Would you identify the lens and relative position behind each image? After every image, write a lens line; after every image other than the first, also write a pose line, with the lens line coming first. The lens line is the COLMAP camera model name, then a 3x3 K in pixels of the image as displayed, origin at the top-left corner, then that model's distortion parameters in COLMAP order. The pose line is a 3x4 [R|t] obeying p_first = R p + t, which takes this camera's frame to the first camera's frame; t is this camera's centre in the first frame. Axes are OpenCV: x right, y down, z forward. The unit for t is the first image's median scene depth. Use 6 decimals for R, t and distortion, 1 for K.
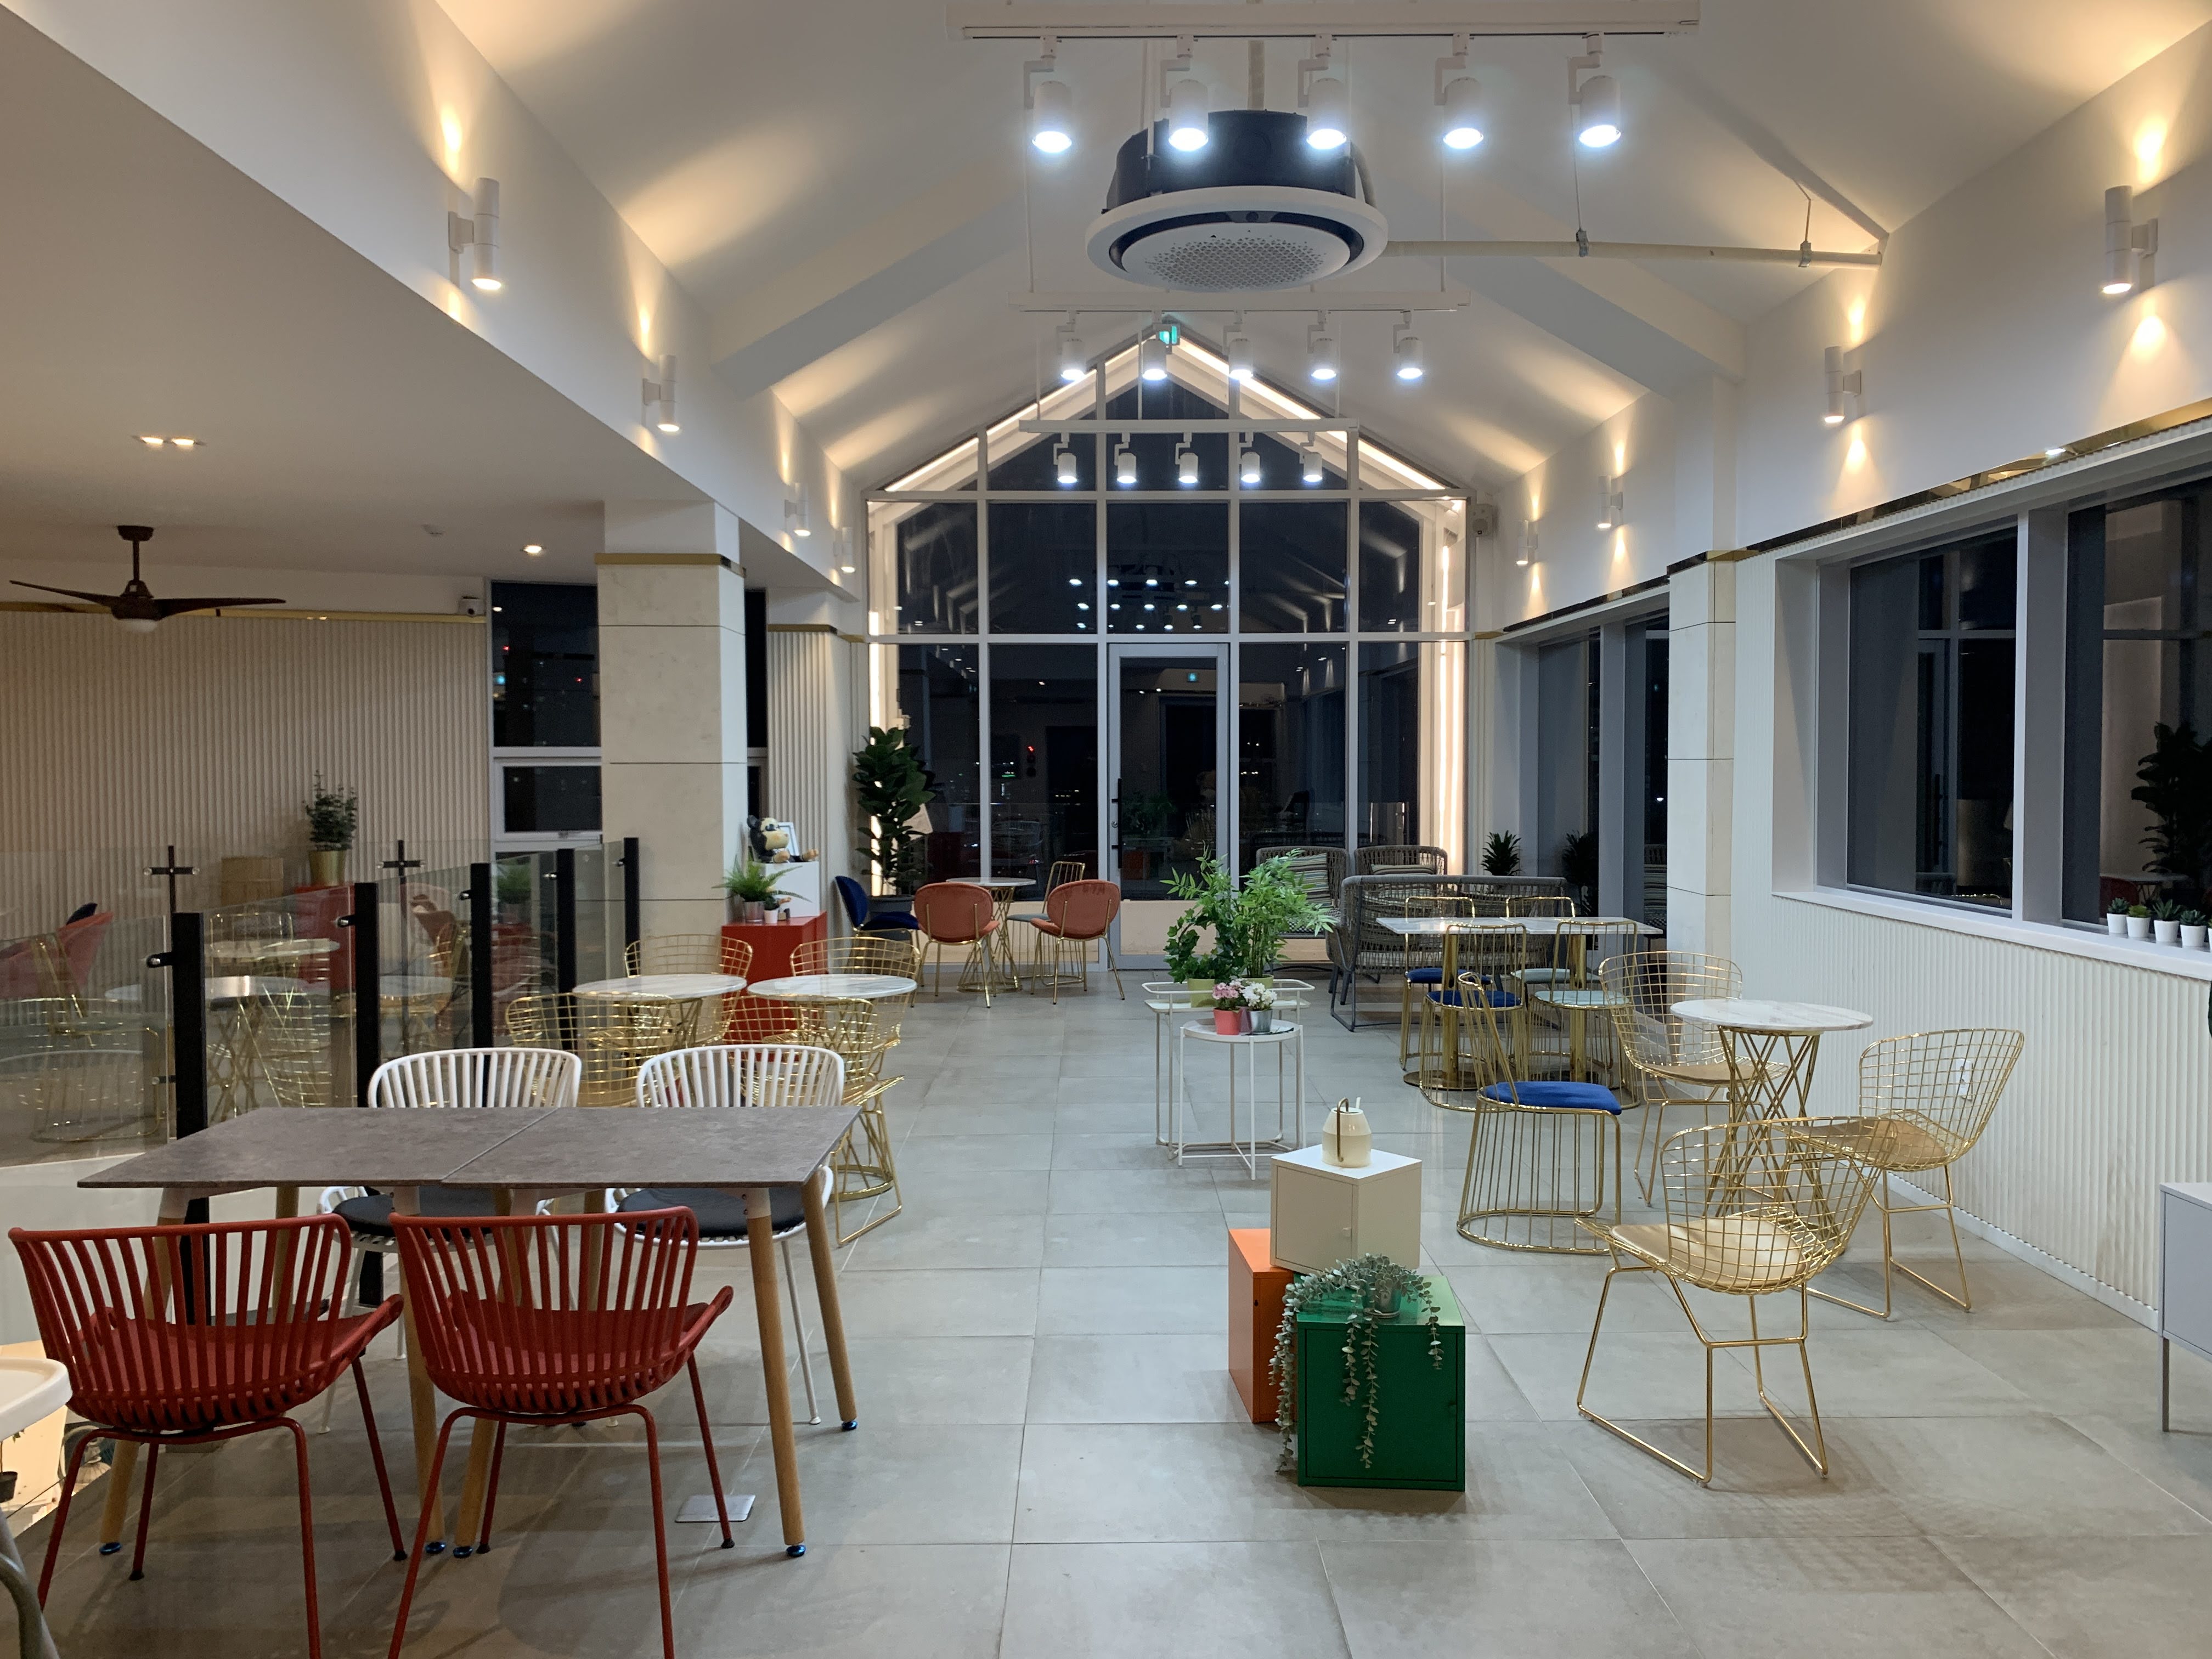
lens RADIAL K [[1668.1, 0, 1117.9], [0, 1668.1, 835.4], [0, 0, 1]] dist [0.044173, -0.057791]
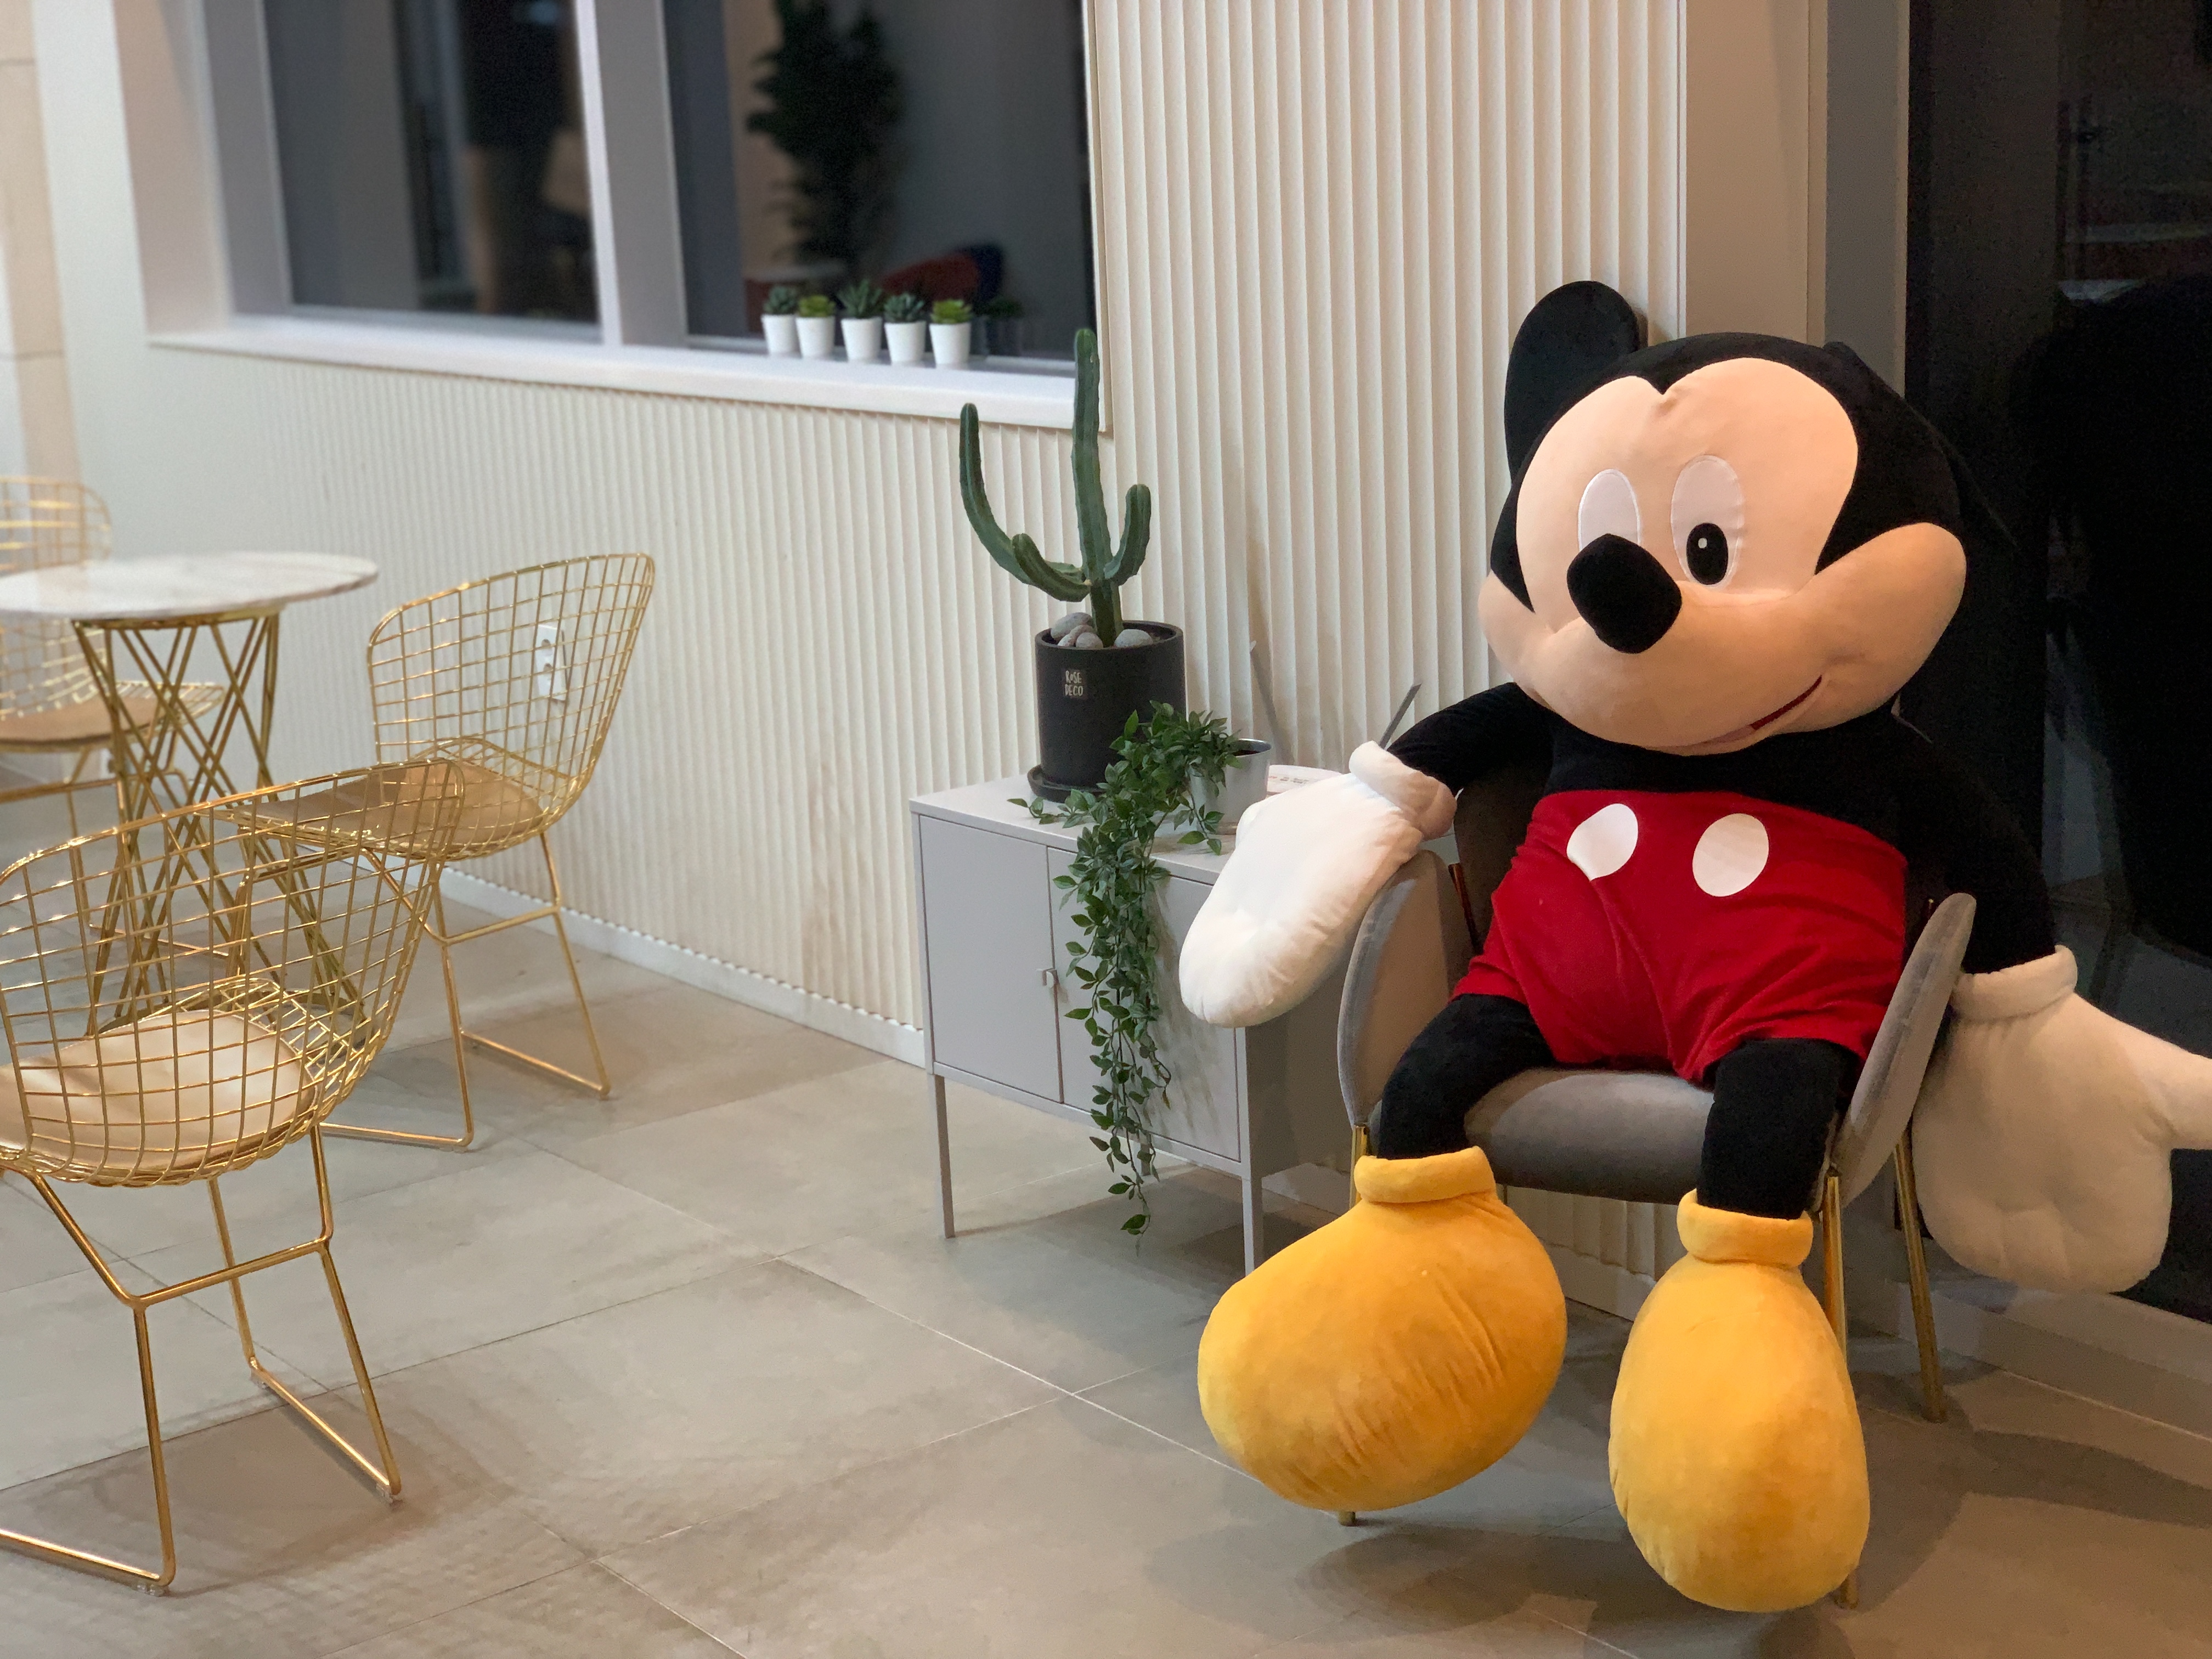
lens RADIAL K [[3270.3, 0, 1062.3], [0, 3270.3, 832.9], [0, 0, 1]] dist [0.206414, -0.876795]
pose [[0.798448, -0.166988, 0.578443, 0.024937], [0.068815, 0.979782, 0.187862, 0.011883], [-0.598118, -0.110192, 0.793796, 0.069036]]
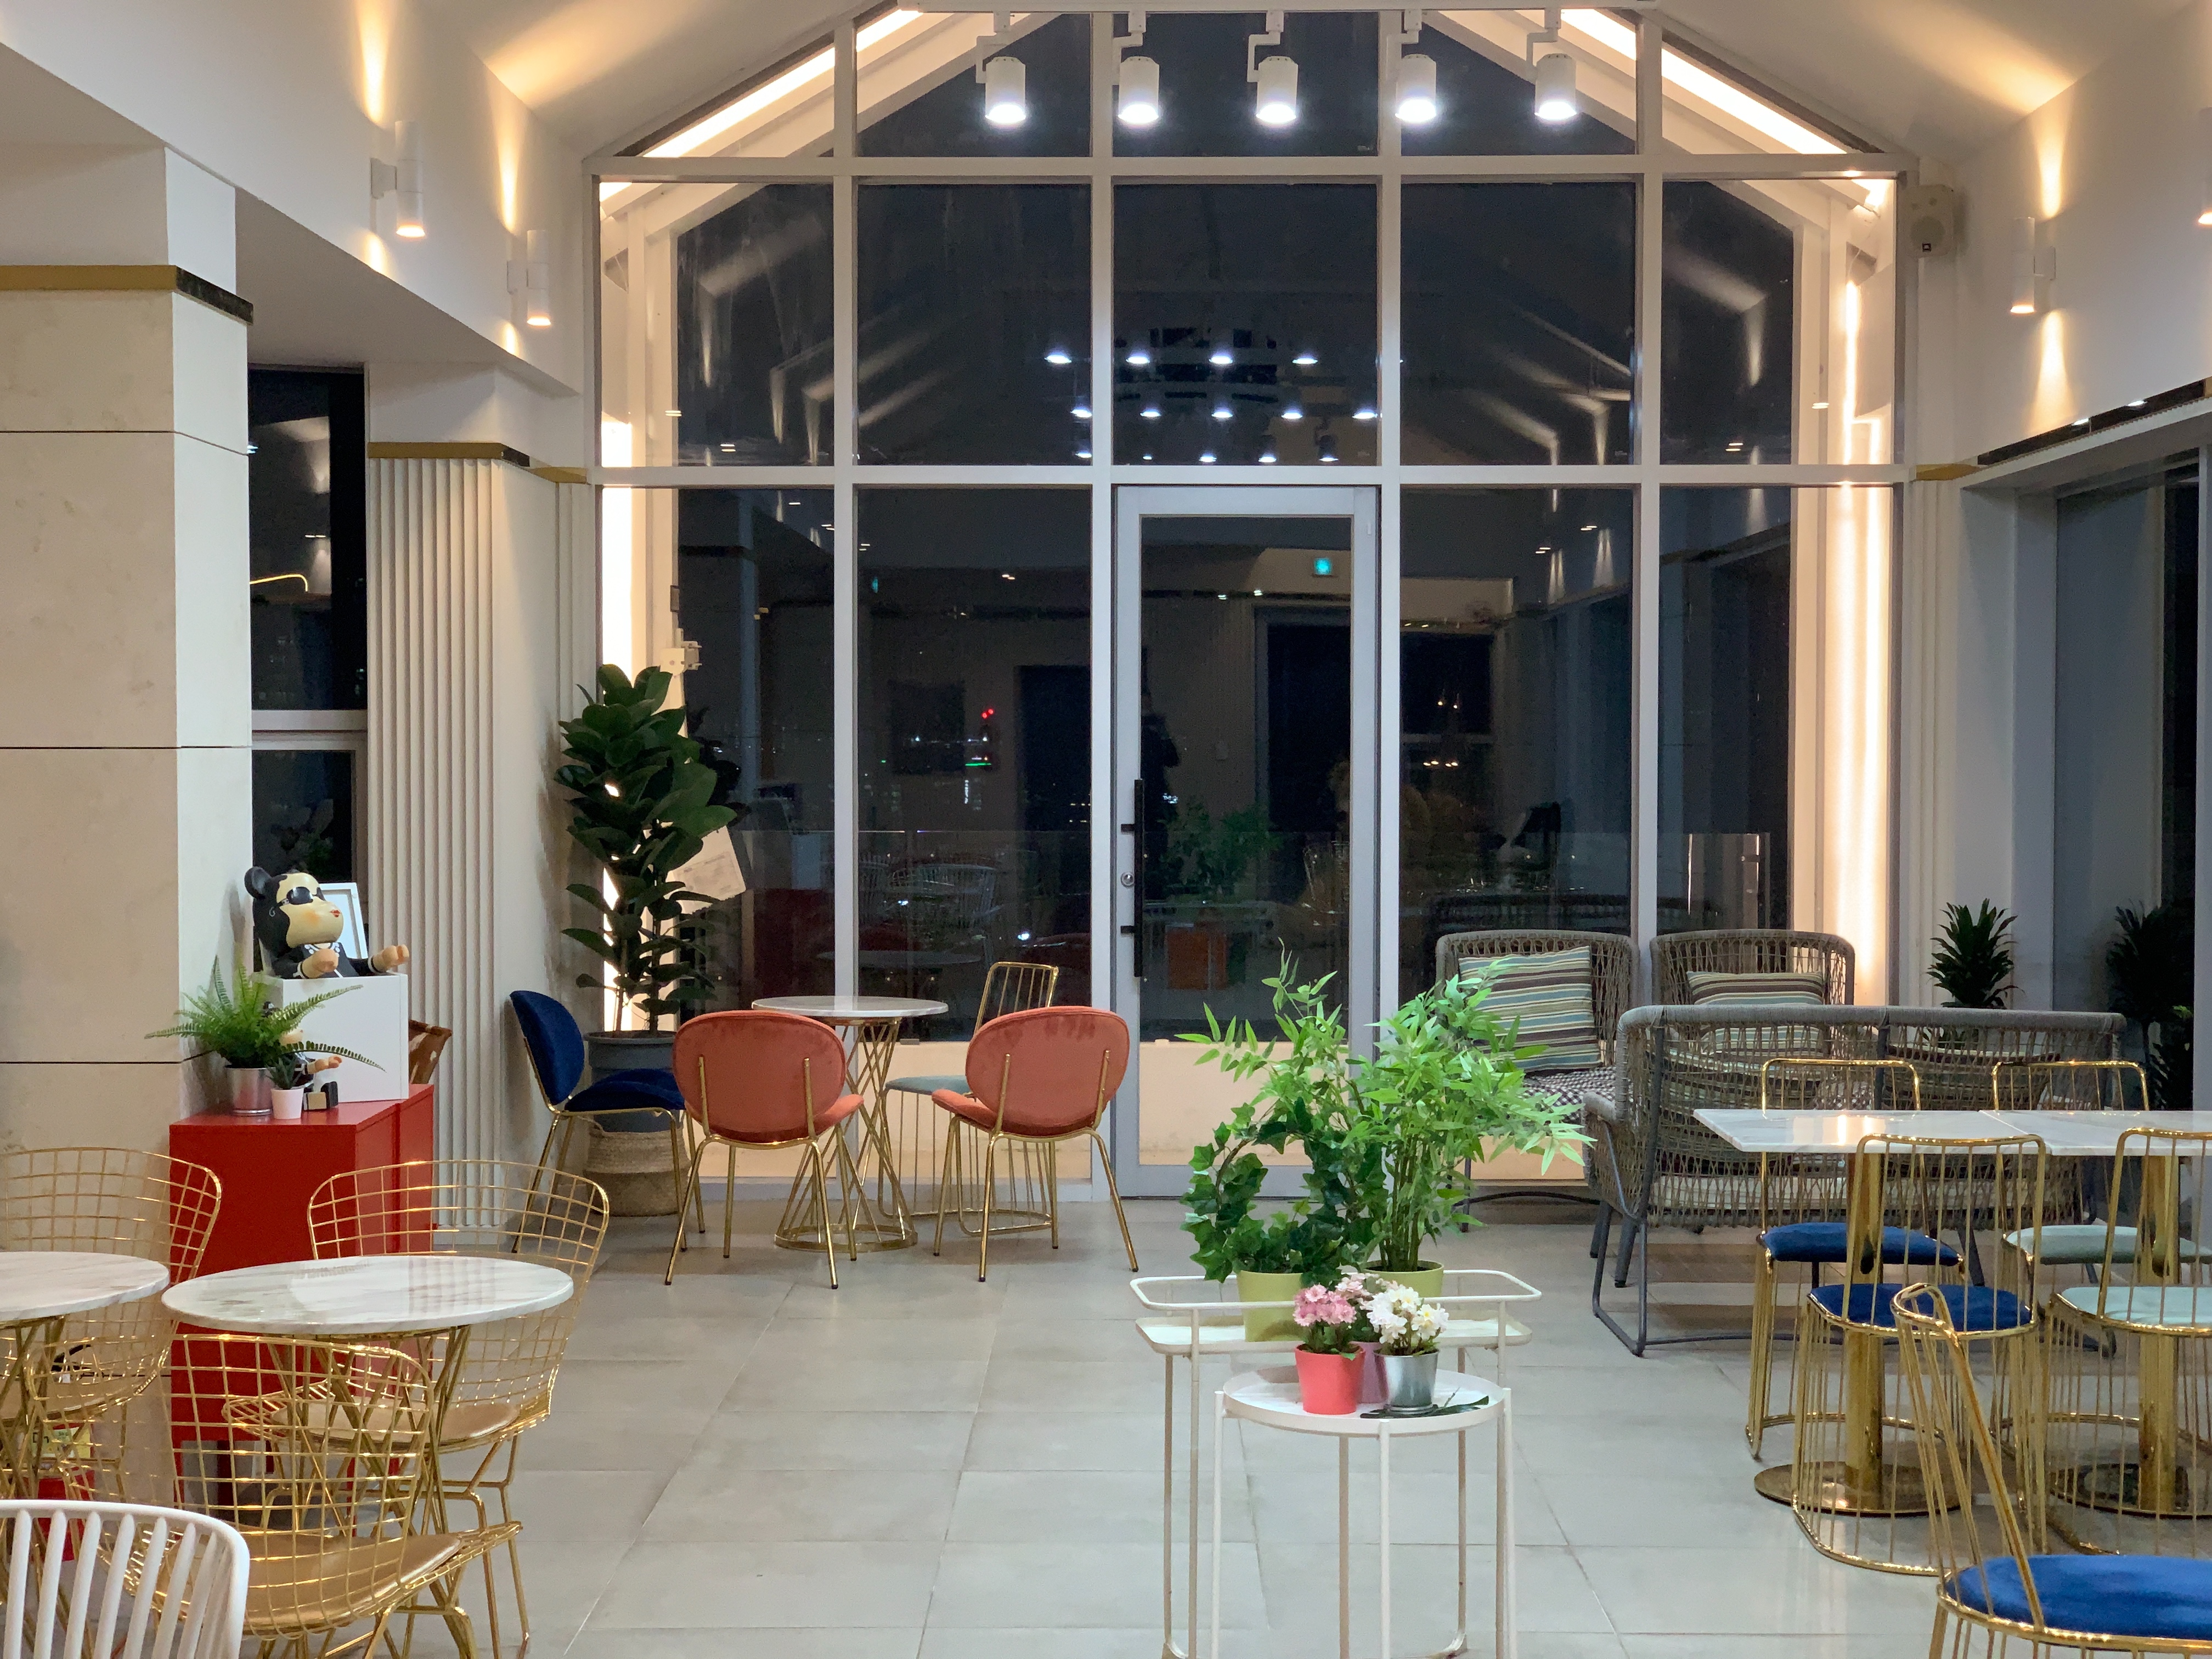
lens RADIAL K [[3392.8, 0, 1101.1], [0, 3392.8, 853.1], [0, 0, 1]] dist [0.002395, 0.087690]
pose [[0.999742, 0.005604, -0.022031, 0.025522], [-0.005835, 0.999928, -0.010447, -0.009548], [0.021971, 0.010573, 0.999703, 0.146005]]
